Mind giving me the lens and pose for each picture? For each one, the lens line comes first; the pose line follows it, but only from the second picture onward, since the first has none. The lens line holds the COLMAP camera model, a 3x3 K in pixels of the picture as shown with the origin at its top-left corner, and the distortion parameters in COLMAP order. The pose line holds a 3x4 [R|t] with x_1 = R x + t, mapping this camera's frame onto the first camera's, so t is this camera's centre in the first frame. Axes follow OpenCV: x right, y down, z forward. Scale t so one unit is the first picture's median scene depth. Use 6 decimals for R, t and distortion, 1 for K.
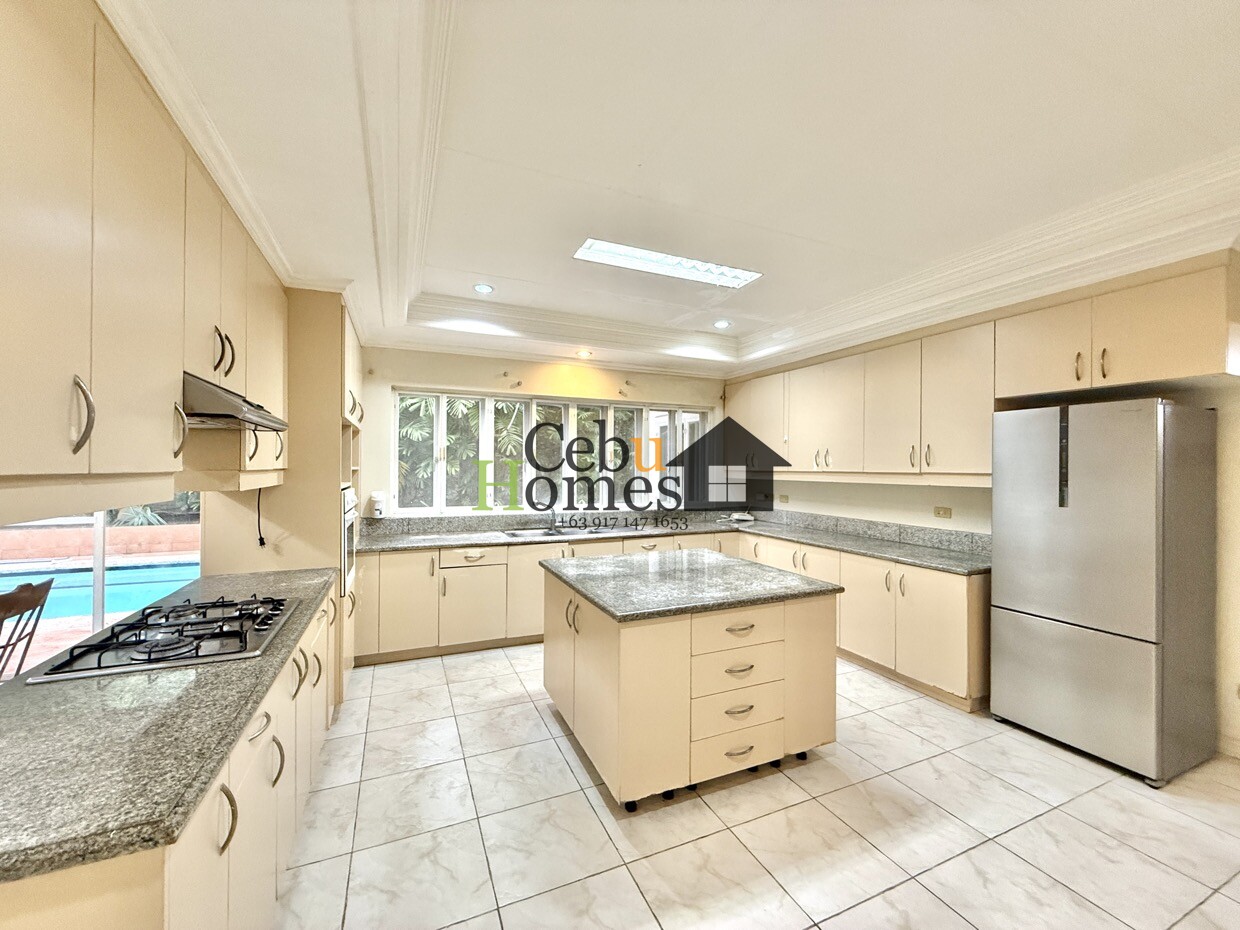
lens RADIAL K [[493.8, 0, 620.0], [0, 493.8, 465.0], [0, 0, 1]] dist [0.000926, 0.000207]
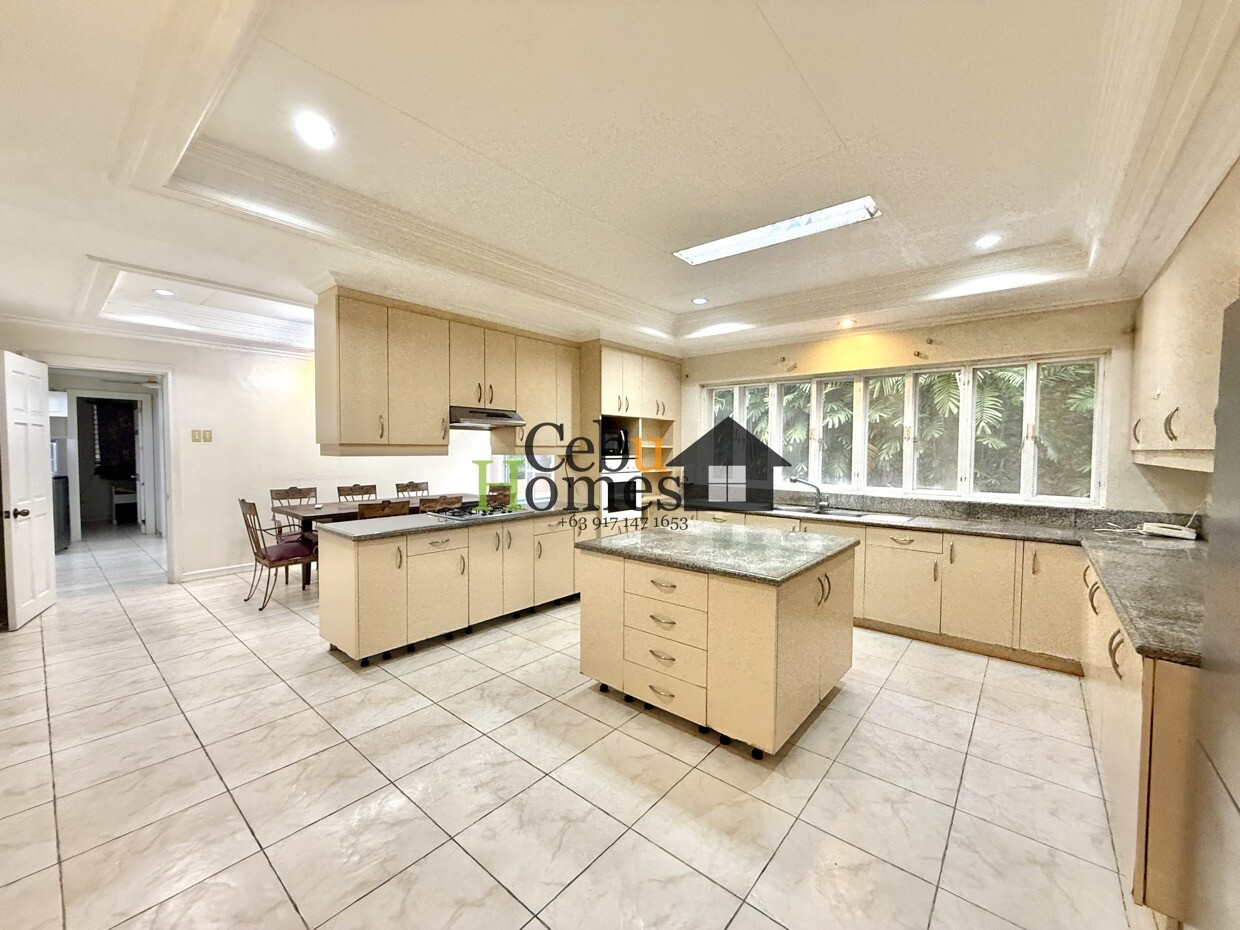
lens RADIAL K [[493.8, 0, 620.0], [0, 493.8, 465.0], [0, 0, 1]] dist [0.000926, 0.000207]
pose [[0.441042, 0.029057, -0.897016, 0.740518], [-0.000572, 0.999485, 0.032095, 0.014671], [0.897486, -0.013642, 0.440831, 0.260444]]
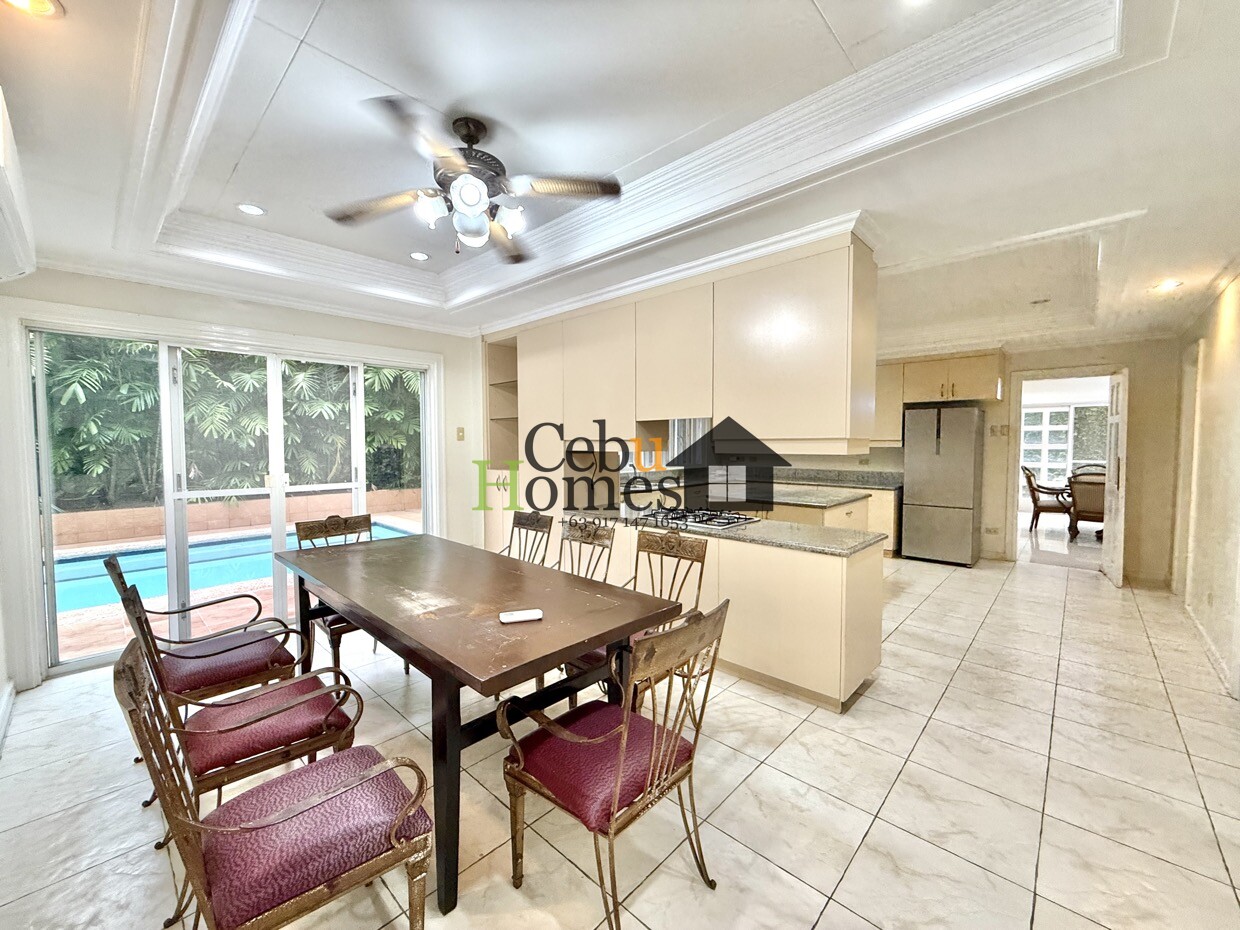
lens RADIAL K [[494.8, 0, 620.0], [0, 494.8, 465.0], [0, 0, 1]] dist [0.001450, 0.000053]
pose [[0.920577, -0.026396, 0.389669, -0.986972], [0.006037, 0.998556, 0.053380, 0.003342], [-0.390515, -0.046788, 0.919407, -0.371045]]
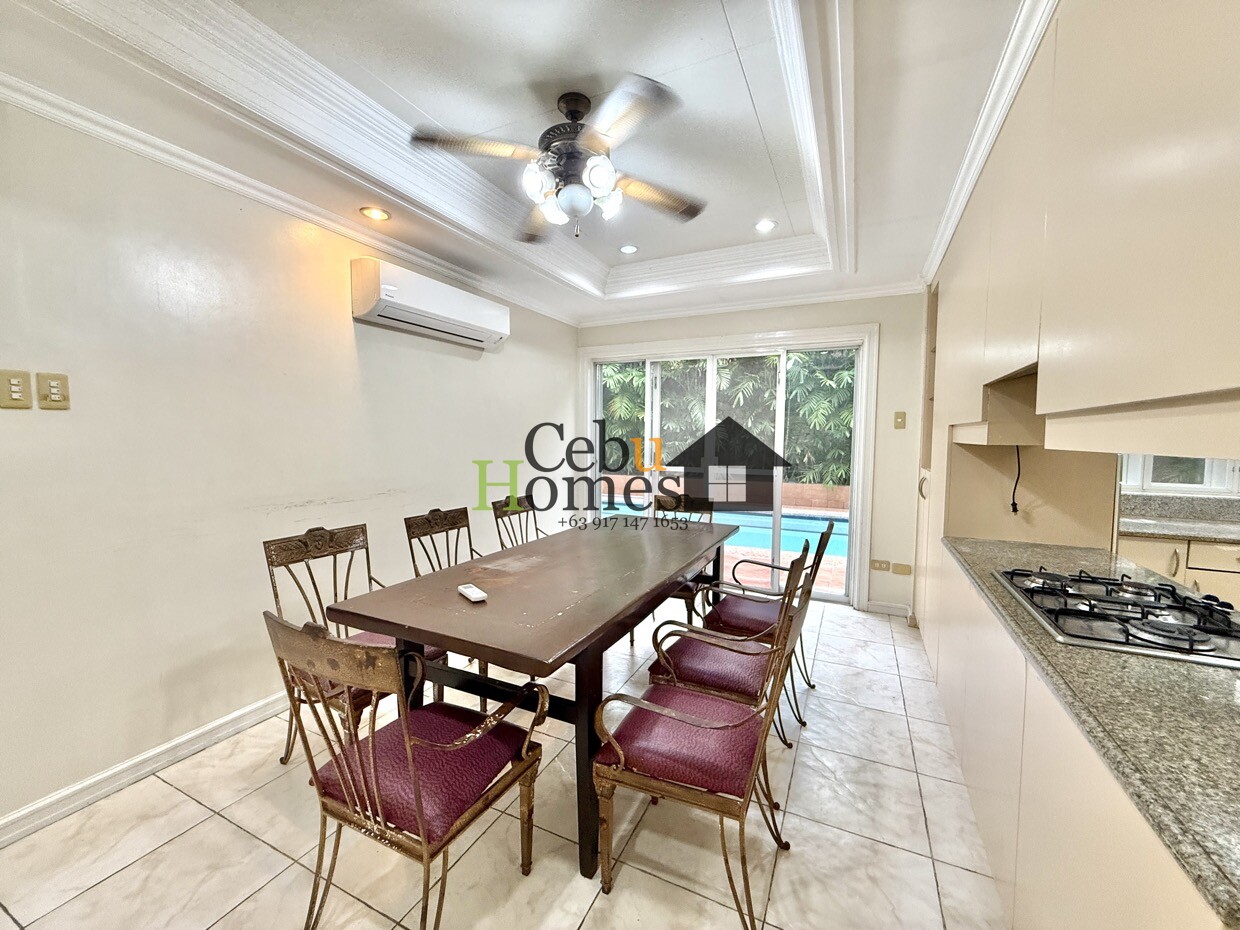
lens RADIAL K [[494.8, 0, 620.0], [0, 494.8, 465.0], [0, 0, 1]] dist [0.001450, 0.000053]
pose [[0.647945, 0.043773, -0.760428, -0.430467], [0.002481, 0.998221, 0.059576, 0.019930], [0.761683, -0.040488, 0.646683, -0.096787]]
